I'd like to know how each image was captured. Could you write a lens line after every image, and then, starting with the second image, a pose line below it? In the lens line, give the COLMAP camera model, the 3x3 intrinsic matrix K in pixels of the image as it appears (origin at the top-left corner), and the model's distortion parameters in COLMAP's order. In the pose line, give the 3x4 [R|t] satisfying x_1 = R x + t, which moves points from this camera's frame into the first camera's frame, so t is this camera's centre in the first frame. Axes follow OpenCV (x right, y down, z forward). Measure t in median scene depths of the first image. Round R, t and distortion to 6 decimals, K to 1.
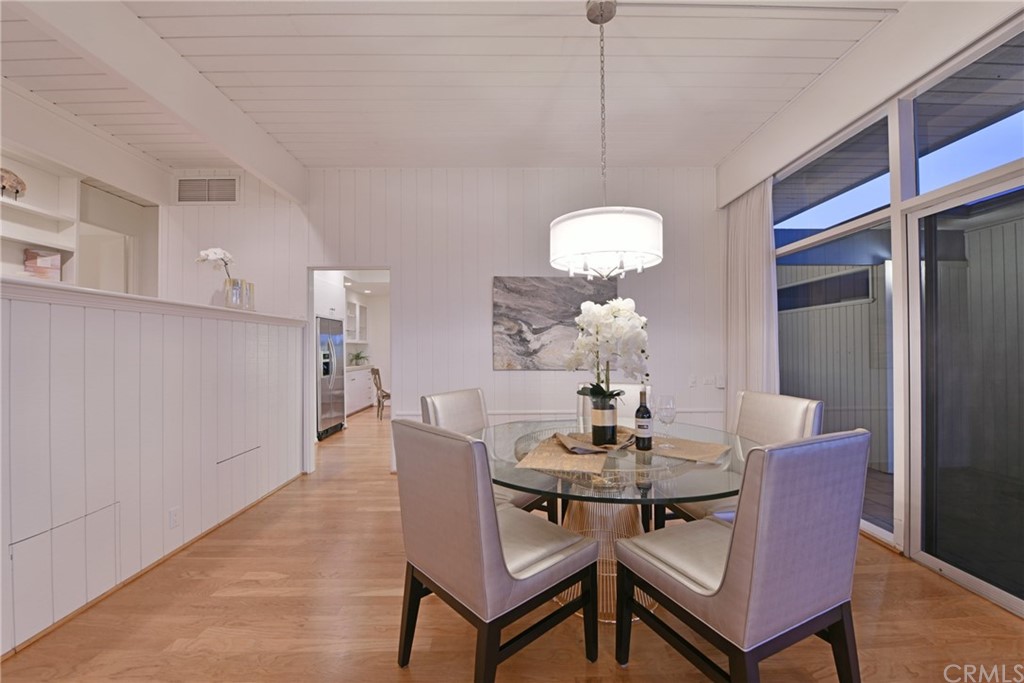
lens RADIAL K [[407.1, 0, 513.8], [0, 407.1, 346.7], [0, 0, 1]] dist [-0.021875, -0.000585]
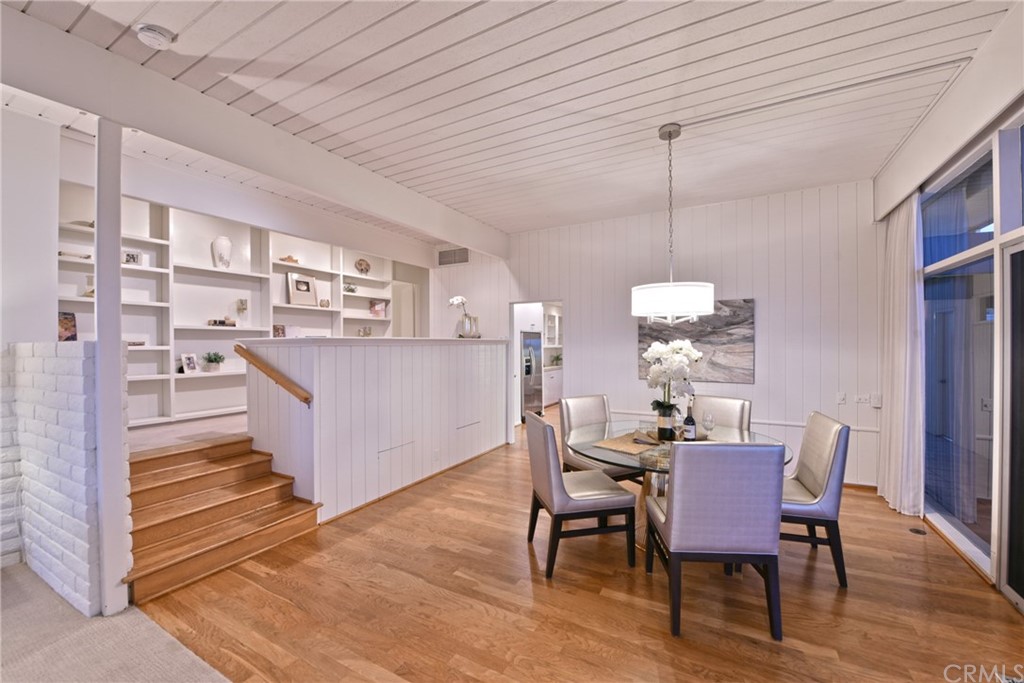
lens RADIAL K [[407.1, 0, 513.8], [0, 407.1, 346.7], [0, 0, 1]] dist [-0.021875, -0.000585]
pose [[0.865402, 0.004907, -0.501054, 0.251291], [0.003181, 0.999878, 0.015286, -0.063607], [0.501068, -0.014823, 0.865281, -0.278552]]
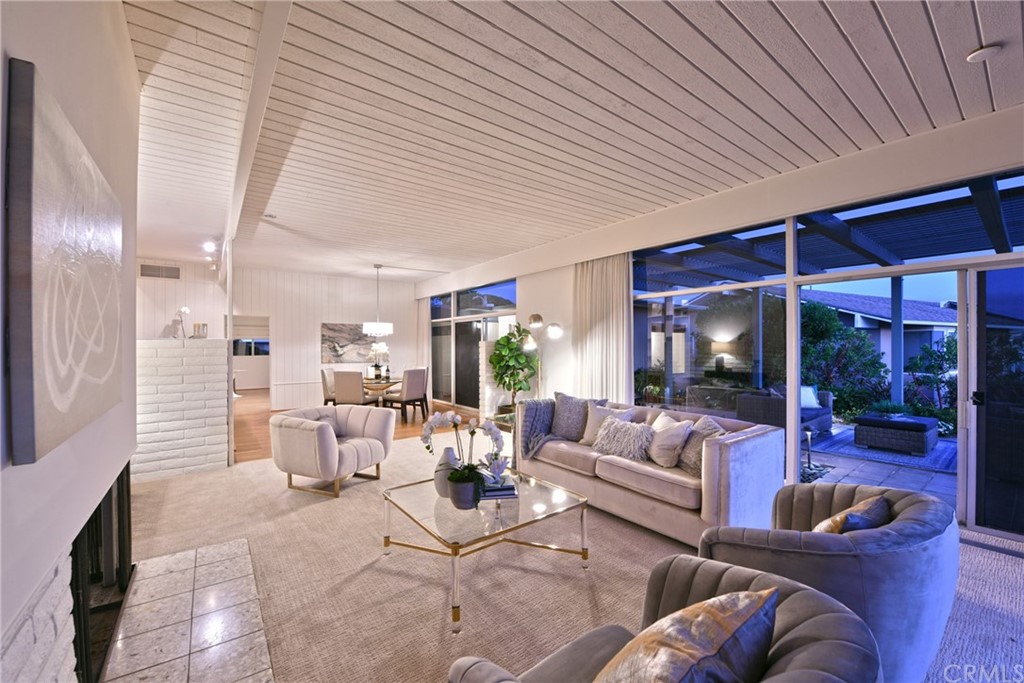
lens RADIAL K [[407.1, 0, 513.8], [0, 407.1, 346.7], [0, 0, 1]] dist [-0.021875, -0.000585]
pose [[0.807982, 0.000444, 0.589207, -0.551375], [-0.003581, 0.999985, 0.004158, -0.052875], [-0.589196, -0.005470, 0.807972, -1.582201]]
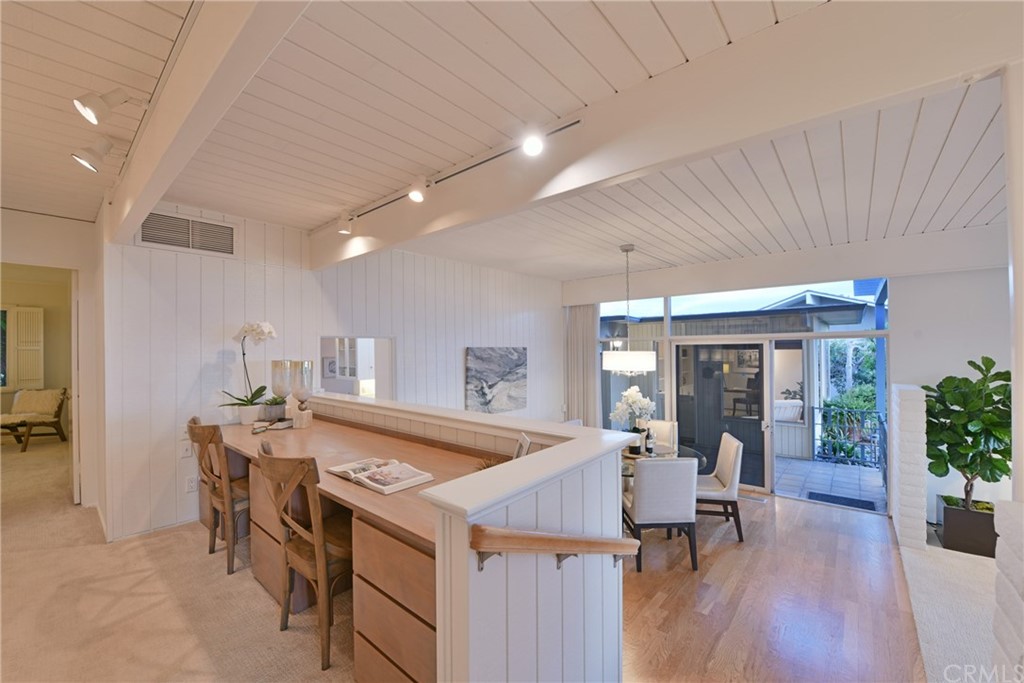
lens RADIAL K [[407.1, 0, 513.8], [0, 407.1, 346.7], [0, 0, 1]] dist [-0.021875, -0.000585]
pose [[0.658926, 0.000484, 0.752207, -0.974615], [0.004186, 0.999982, -0.004311, -0.174652], [-0.752196, 0.005989, 0.658912, 0.023084]]
